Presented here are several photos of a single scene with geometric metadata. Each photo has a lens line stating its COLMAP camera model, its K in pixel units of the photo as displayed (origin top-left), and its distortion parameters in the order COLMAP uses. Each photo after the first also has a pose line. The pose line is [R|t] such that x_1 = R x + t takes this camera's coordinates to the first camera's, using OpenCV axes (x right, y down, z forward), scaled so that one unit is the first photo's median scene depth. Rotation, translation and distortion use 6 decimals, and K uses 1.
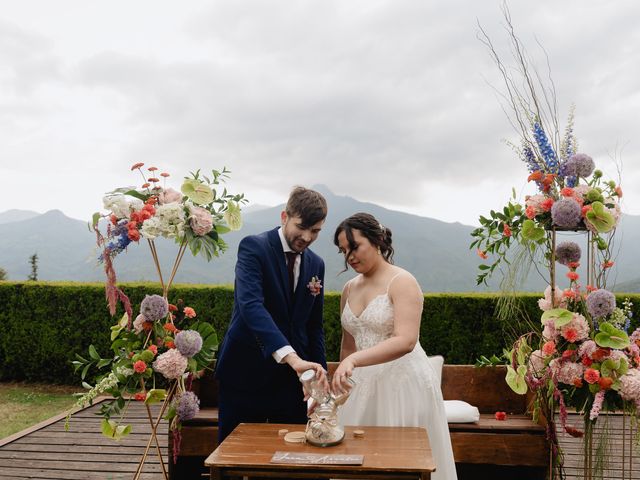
lens RADIAL K [[534.1, 0, 320.0], [0, 534.1, 240.0], [0, 0, 1]] dist [-0.003709, -0.001912]
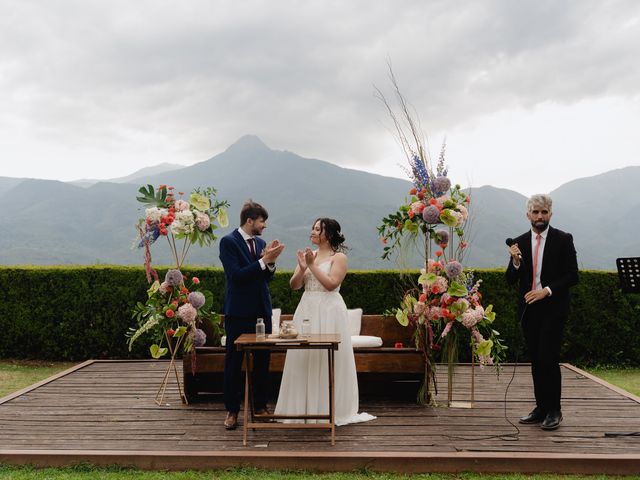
lens RADIAL K [[534.1, 0, 320.0], [0, 534.1, 240.0], [0, 0, 1]] dist [-0.003709, -0.001912]
pose [[0.994677, -0.012911, 0.102234, -0.042653], [0.009124, 0.999258, 0.037427, -0.036237], [-0.102641, -0.036295, 0.994056, -0.570106]]
